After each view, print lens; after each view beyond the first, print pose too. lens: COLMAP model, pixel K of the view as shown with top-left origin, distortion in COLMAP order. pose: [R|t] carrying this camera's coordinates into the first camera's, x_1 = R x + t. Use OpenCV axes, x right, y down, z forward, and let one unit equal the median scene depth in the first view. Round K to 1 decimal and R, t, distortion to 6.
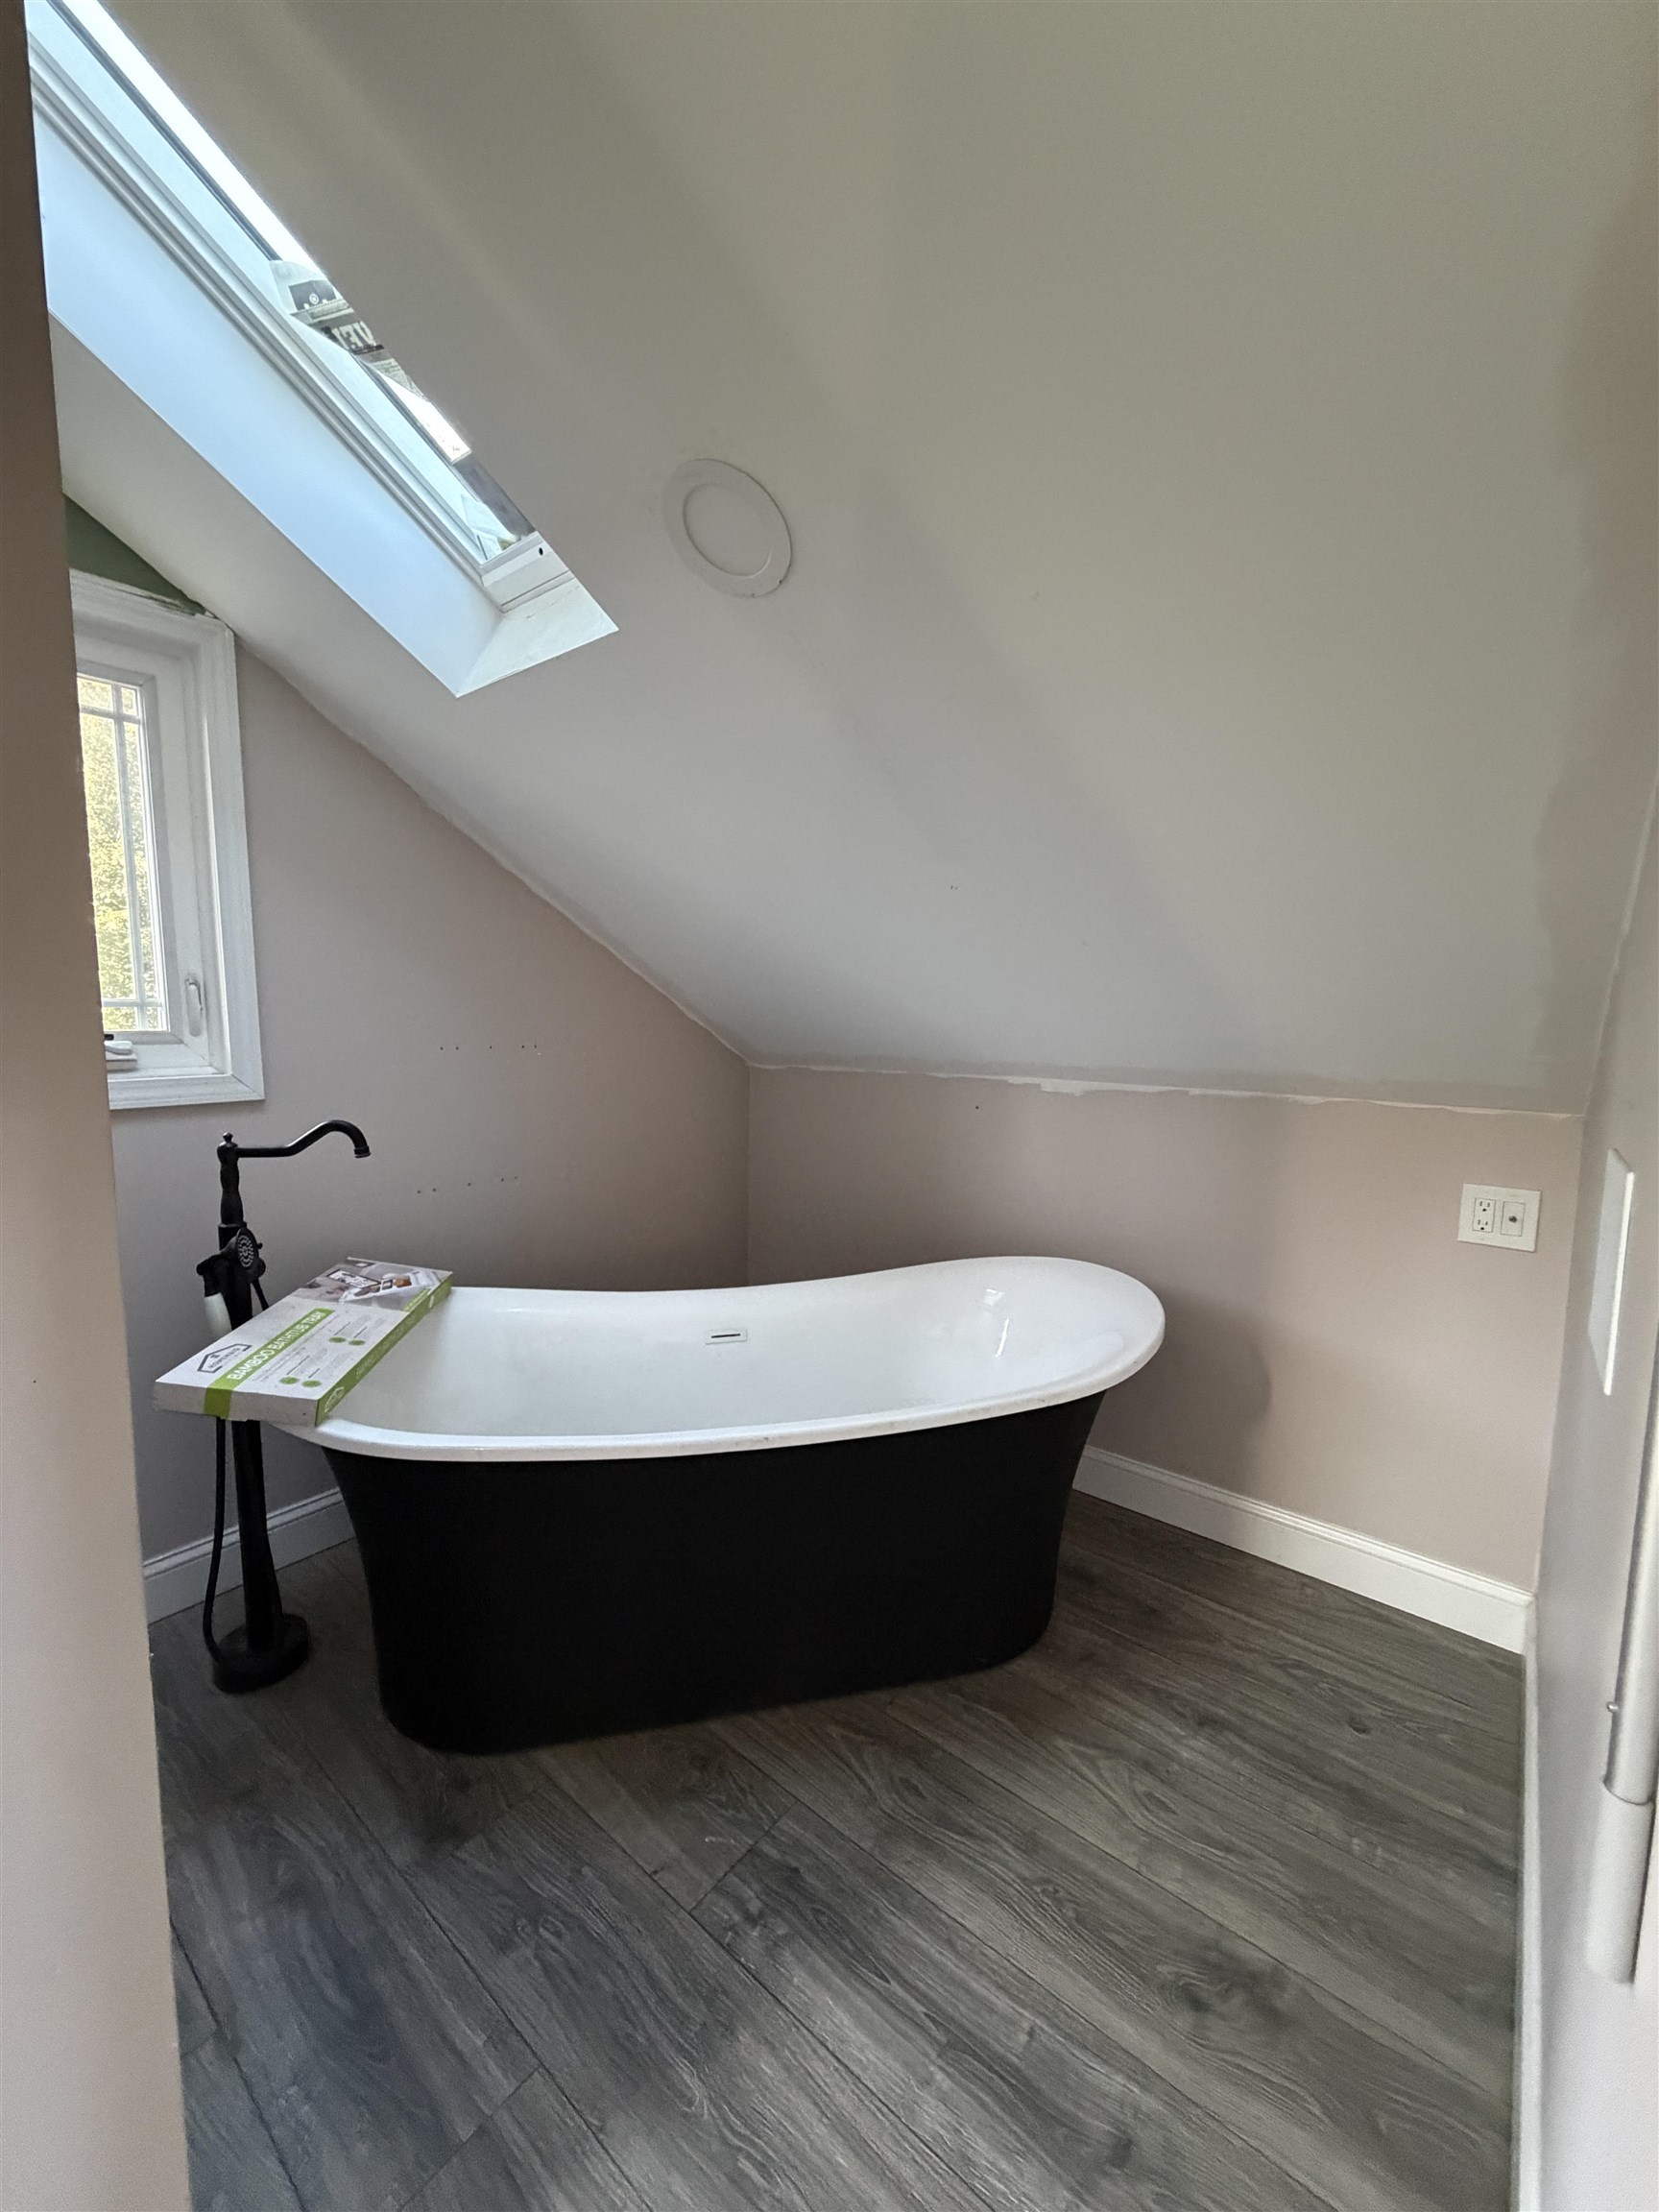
lens RADIAL K [[877.8, 0, 831.8], [0, 877.8, 1106.3], [0, 0, 1]] dist [0.001310, -0.000203]
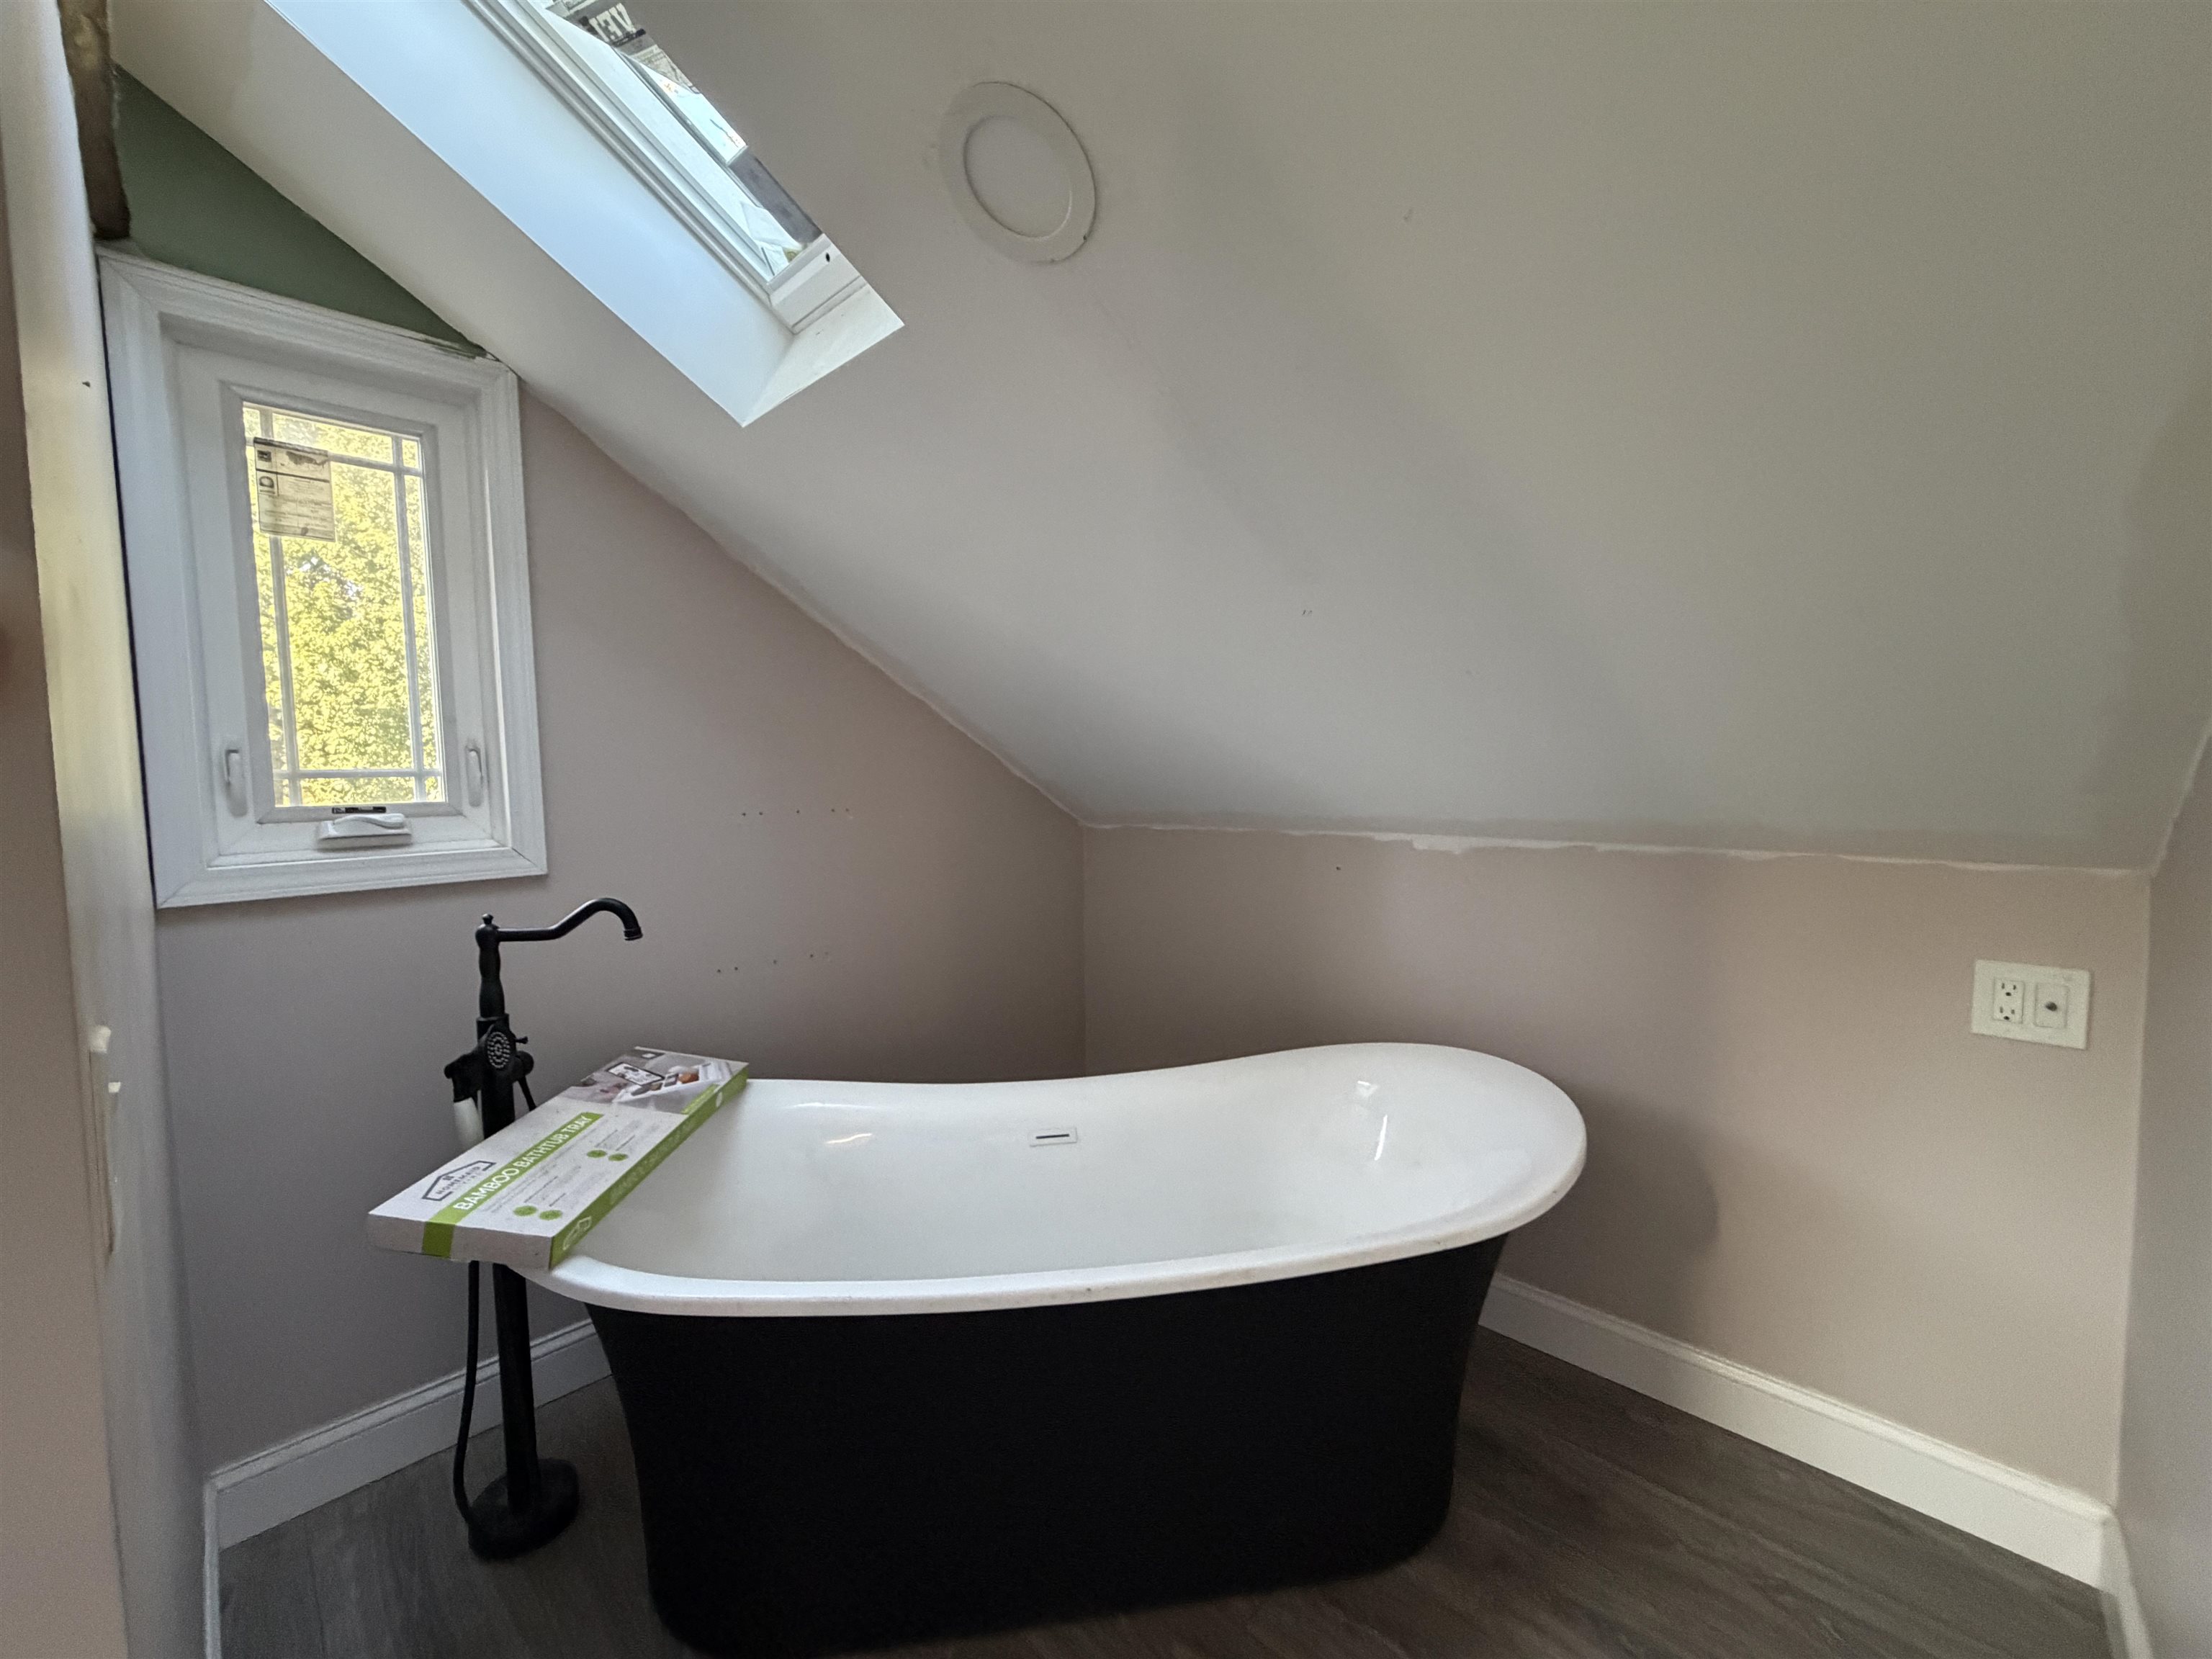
lens RADIAL K [[877.8, 0, 1103.8], [0, 877.8, 826.4], [0, 0, 1]] dist [0.001310, -0.000203]
pose [[0.995990, -0.019494, -0.087316, 0.014177], [0.015709, 0.998916, -0.043827, -0.009173], [0.088075, 0.042279, 0.995216, 0.146723]]
